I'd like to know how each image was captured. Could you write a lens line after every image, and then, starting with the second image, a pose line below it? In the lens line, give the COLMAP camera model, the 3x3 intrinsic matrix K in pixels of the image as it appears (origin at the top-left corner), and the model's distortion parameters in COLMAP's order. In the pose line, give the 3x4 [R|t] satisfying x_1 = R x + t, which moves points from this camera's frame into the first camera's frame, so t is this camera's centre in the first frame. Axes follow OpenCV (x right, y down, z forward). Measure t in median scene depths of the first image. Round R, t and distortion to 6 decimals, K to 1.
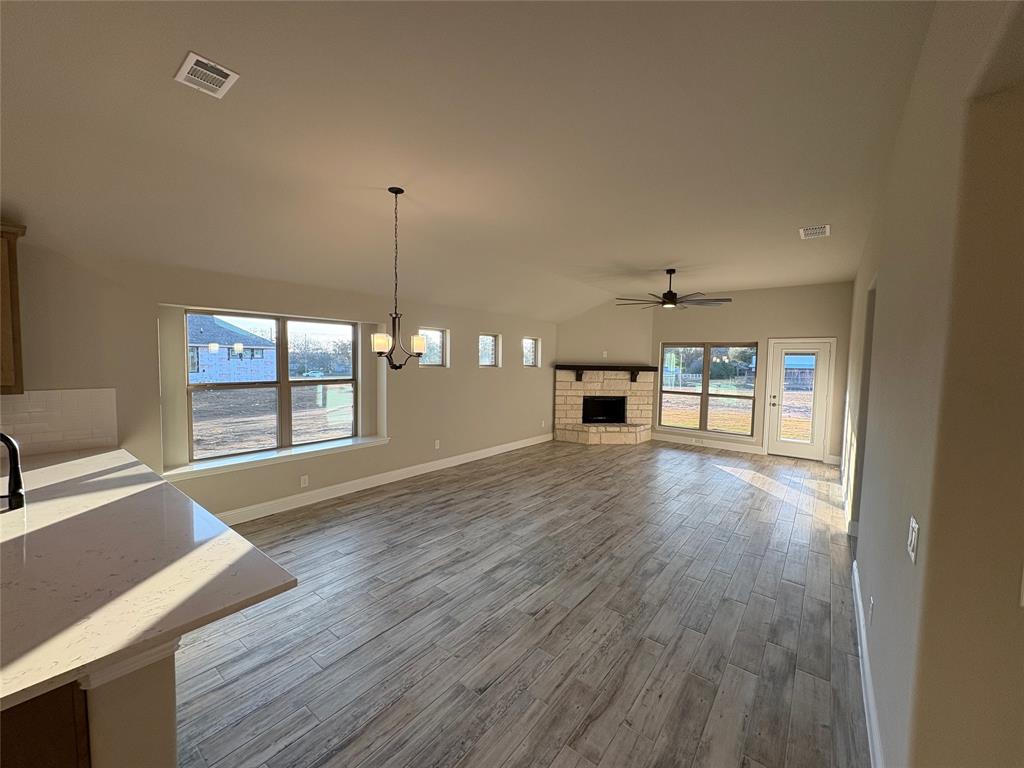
lens RADIAL K [[405.4, 0, 511.2], [0, 405.4, 383.3], [0, 0, 1]] dist [0.000504, -0.000236]
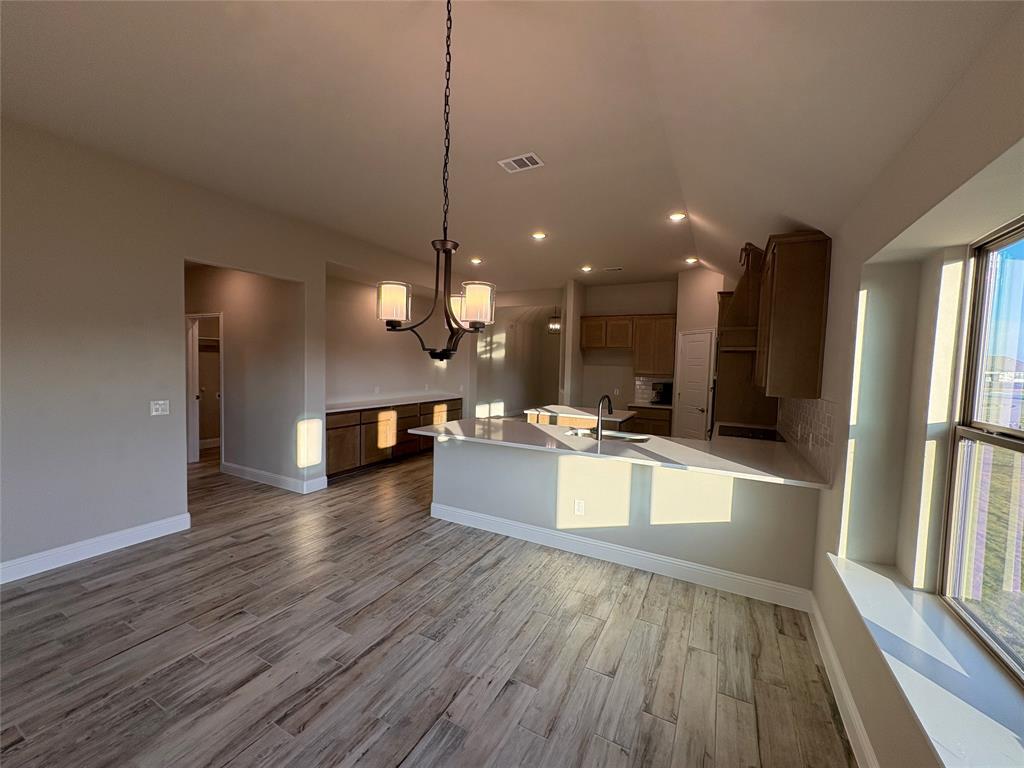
lens RADIAL K [[405.4, 0, 513.0], [0, 405.4, 386.6], [0, 0, 1]] dist [0.000504, -0.000236]
pose [[-0.982232, -0.036040, -0.184180, -0.208665], [-0.057442, 0.992021, 0.112222, -0.047060], [0.178666, 0.120808, -0.976465, 1.107752]]
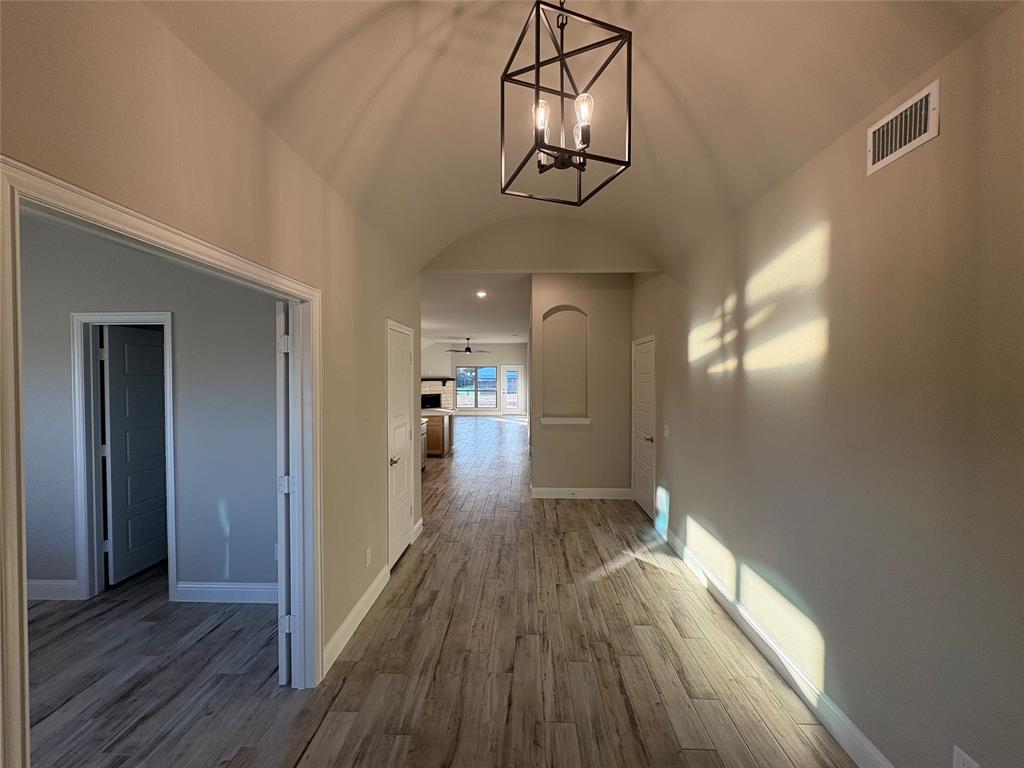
lens RADIAL K [[405.4, 0, 513.3], [0, 405.4, 382.7], [0, 0, 1]] dist [0.000504, -0.000236]
pose [[0.805497, -0.033347, 0.591661, -1.104708], [0.054885, 0.998322, -0.018454, 0.064006], [-0.590053, 0.047338, 0.805976, -1.473396]]
